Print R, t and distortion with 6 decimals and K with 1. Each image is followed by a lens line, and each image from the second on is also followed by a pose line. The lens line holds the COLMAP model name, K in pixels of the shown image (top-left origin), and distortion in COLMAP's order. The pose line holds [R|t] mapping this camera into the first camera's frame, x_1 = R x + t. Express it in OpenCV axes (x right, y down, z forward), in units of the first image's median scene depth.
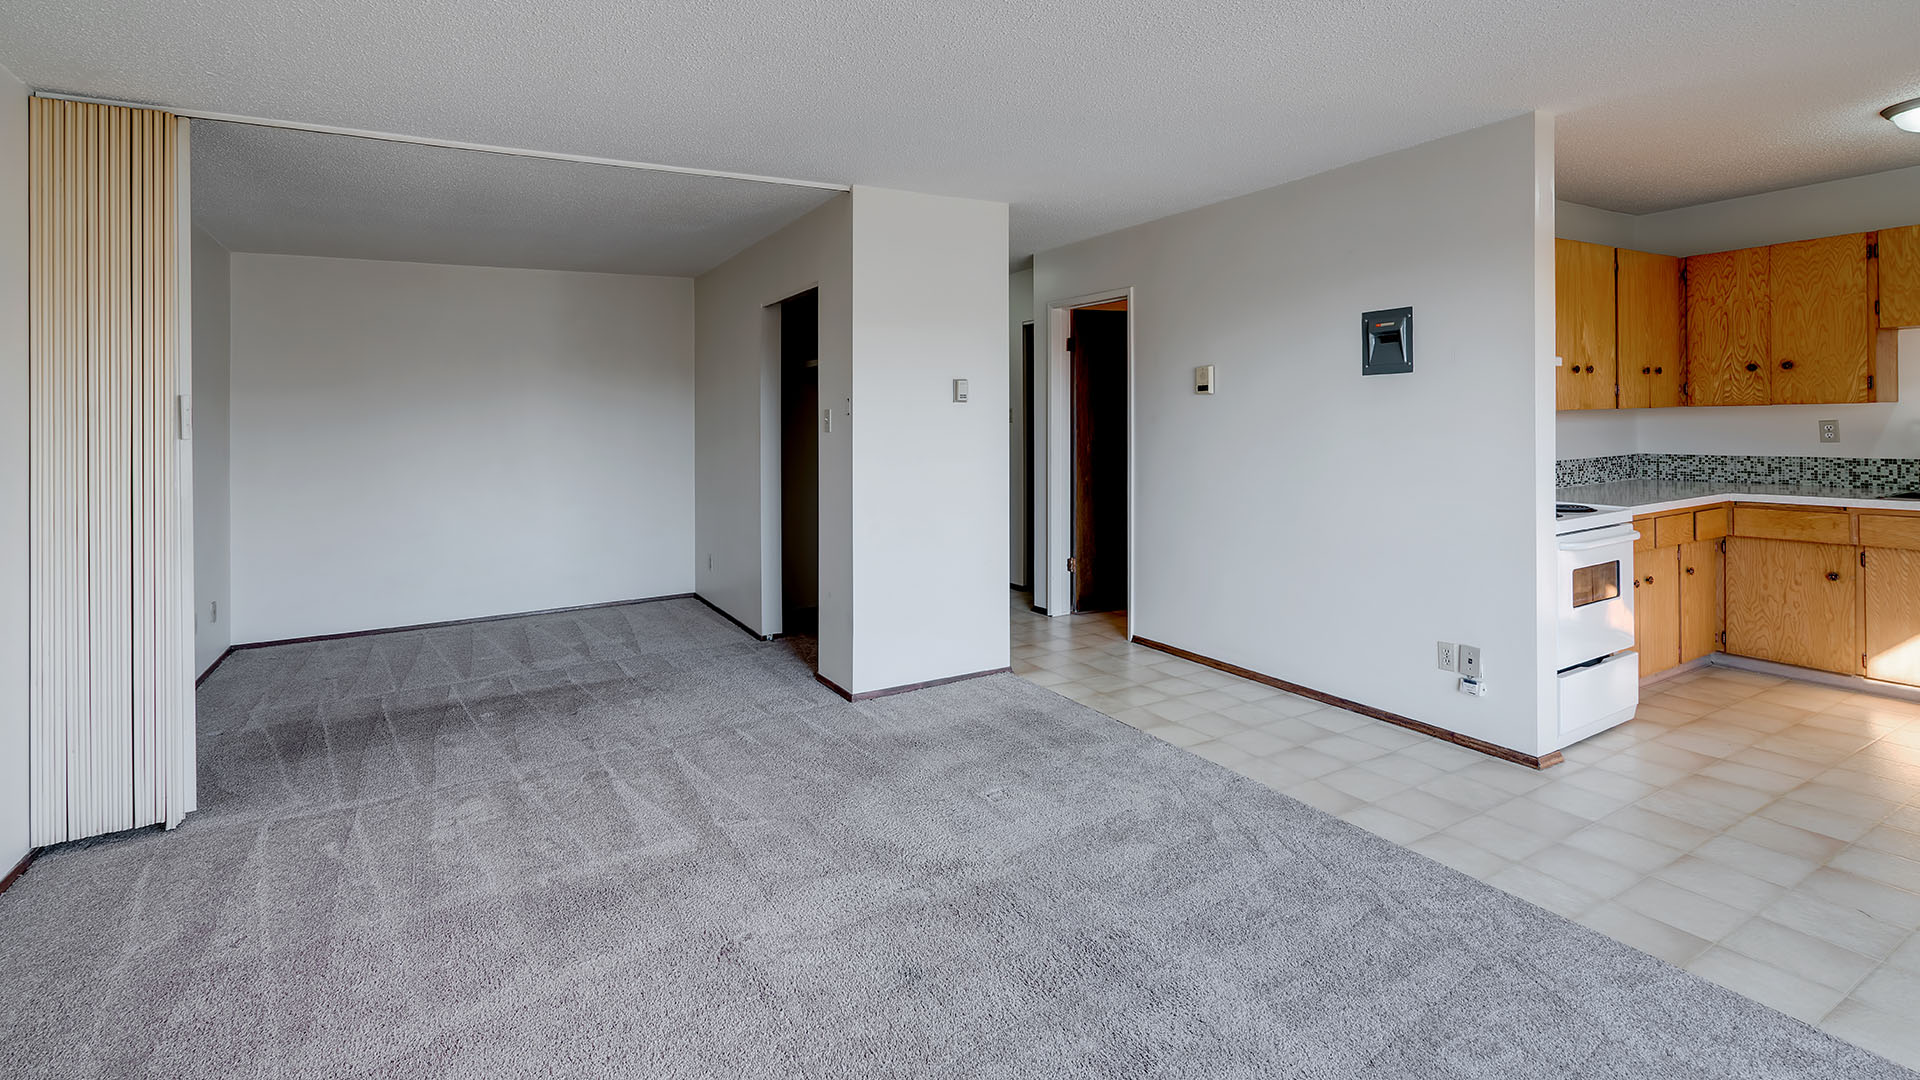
lens RADIAL K [[889.9, 0, 956.4], [0, 889.9, 453.1], [0, 0, 1]] dist [0.002391, 0.001607]
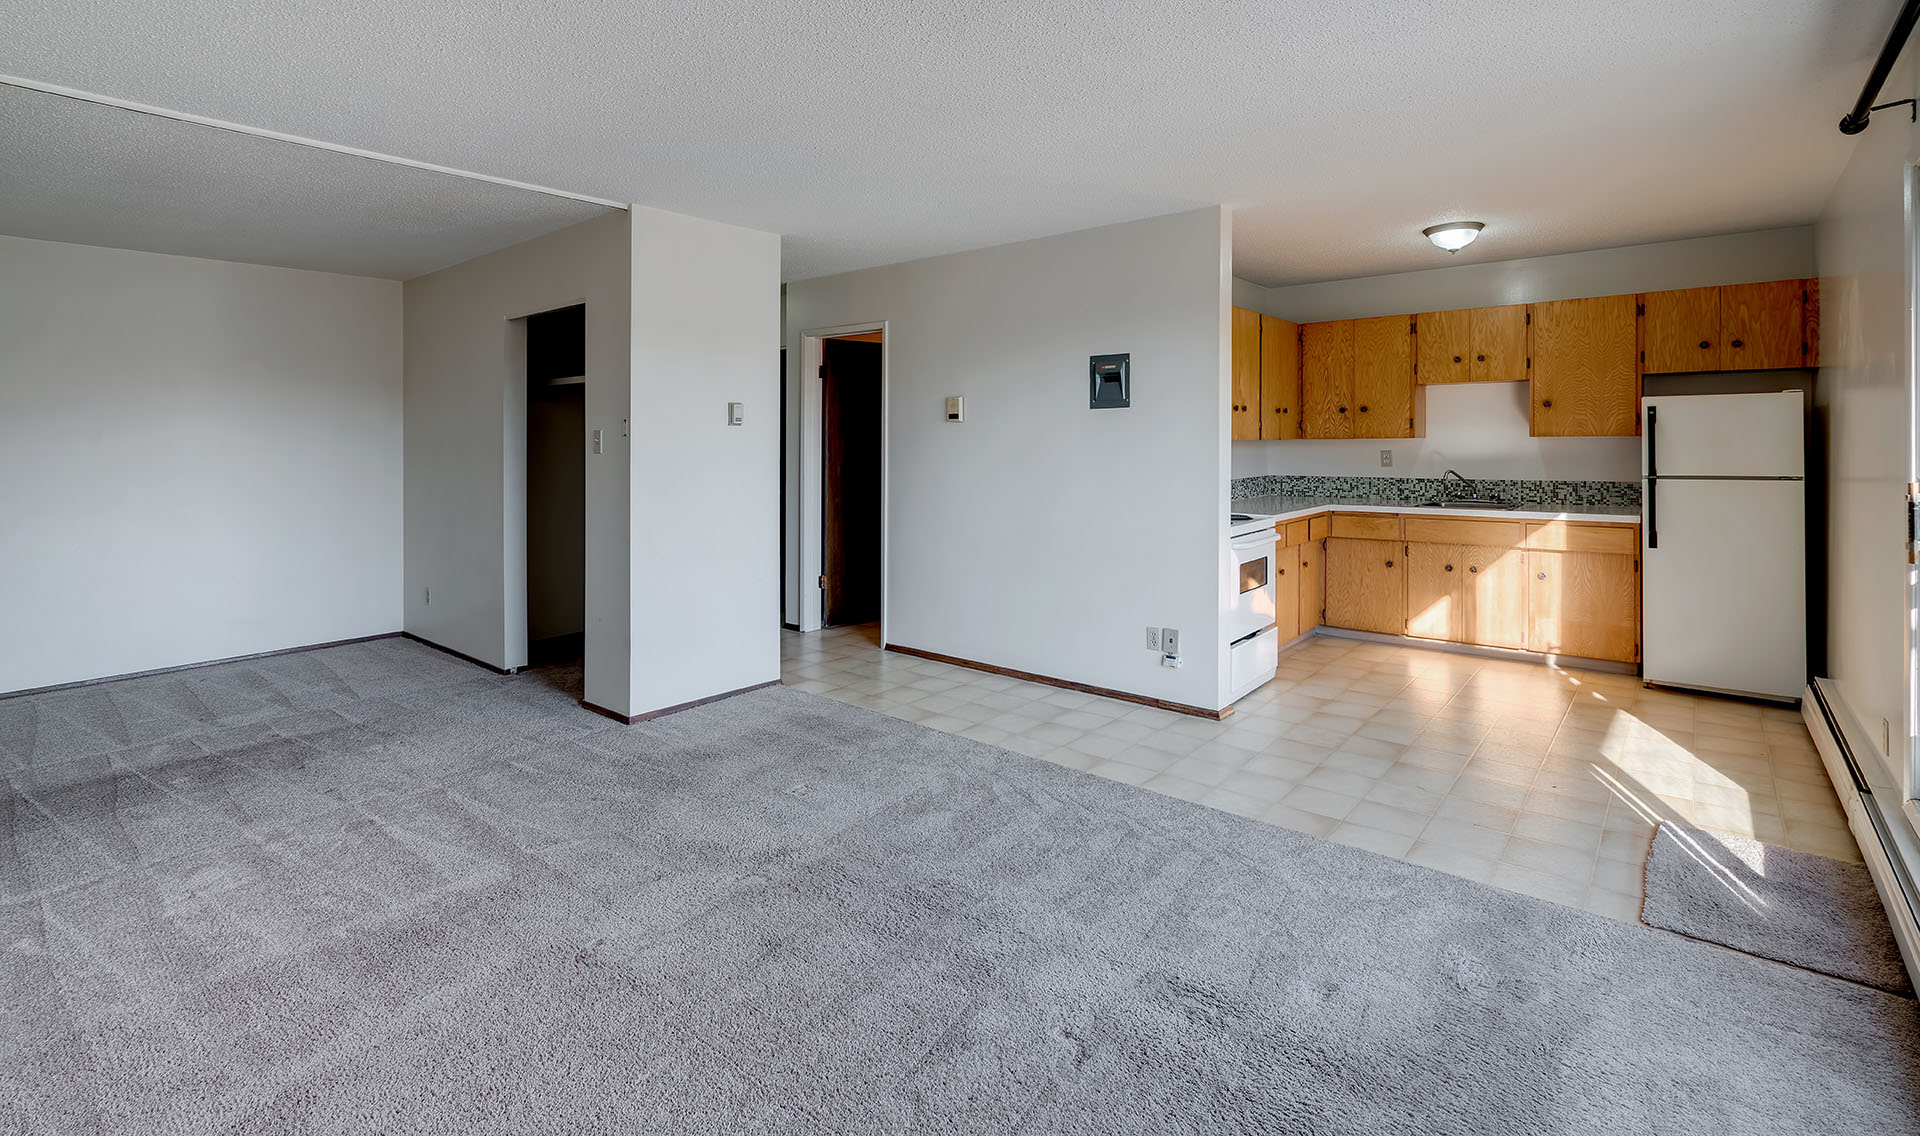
lens RADIAL K [[893.8, 0, 960.1], [0, 893.8, 495.6], [0, 0, 1]] dist [-0.002730, 0.008957]
pose [[0.938445, -0.008541, 0.345324, -0.127532], [0.001817, 0.999803, 0.019790, 0.004766], [-0.345425, -0.017945, 0.938275, -0.067432]]
